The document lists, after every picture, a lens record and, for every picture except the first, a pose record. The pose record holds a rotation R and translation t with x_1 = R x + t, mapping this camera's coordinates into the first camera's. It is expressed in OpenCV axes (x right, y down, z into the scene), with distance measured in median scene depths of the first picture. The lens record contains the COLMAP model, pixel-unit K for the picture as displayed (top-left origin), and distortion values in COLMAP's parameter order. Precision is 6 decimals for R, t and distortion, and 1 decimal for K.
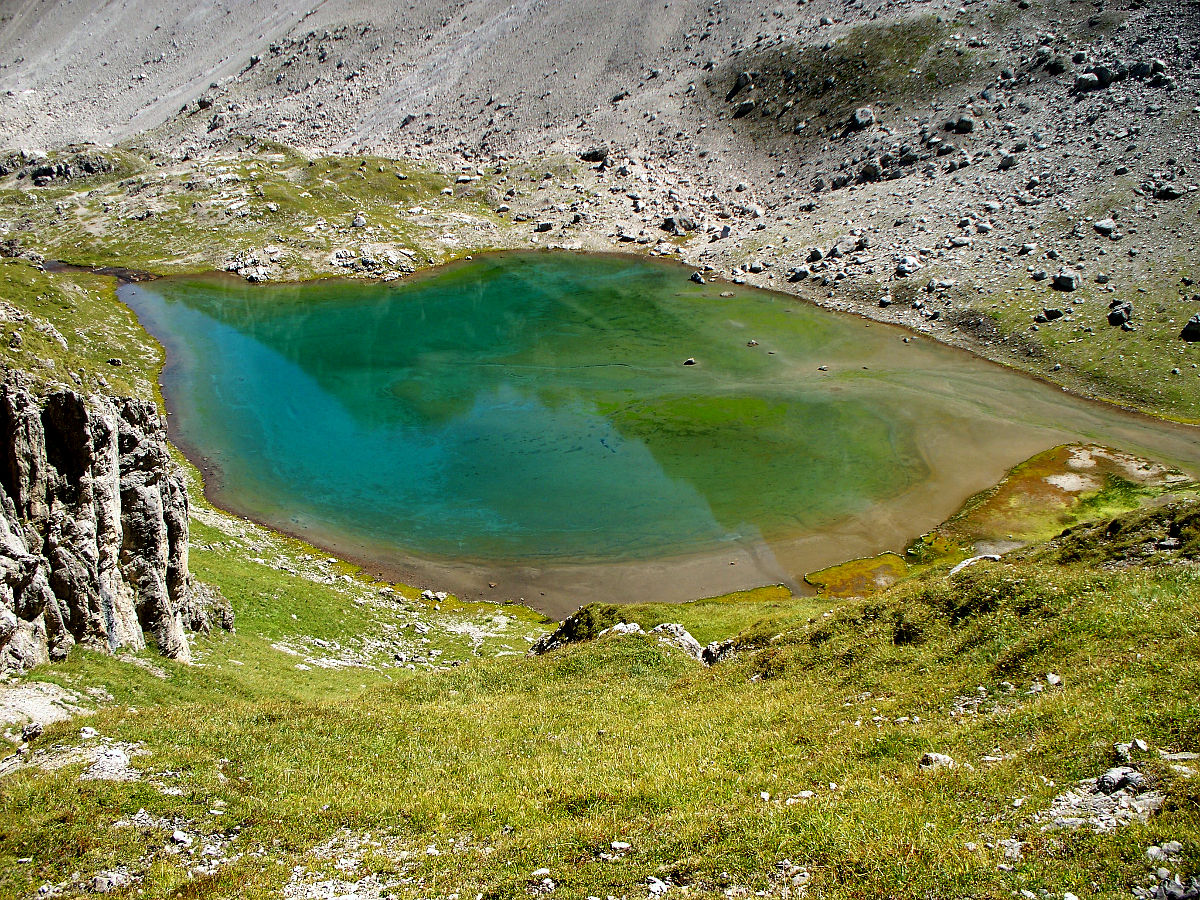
lens RADIAL K [[1238.3, 0, 600.0], [0, 1238.3, 450.0], [0, 0, 1]] dist [-0.213254, 0.242294]
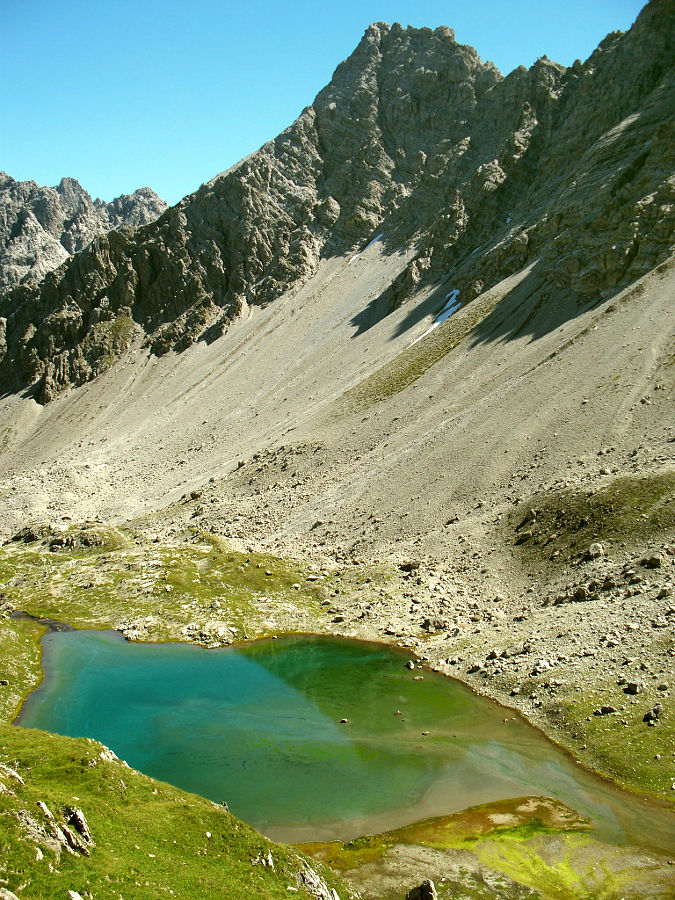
lens RADIAL K [[1162.1, 0, 337.5], [0, 1162.1, 450.0], [0, 0, 1]] dist [-0.120988, 0.040816]
pose [[0.960922, 0.036286, -0.274430, 0.295236], [-0.115093, 0.953992, -0.276861, 0.003450], [0.251758, 0.297627, 0.920889, -0.277944]]
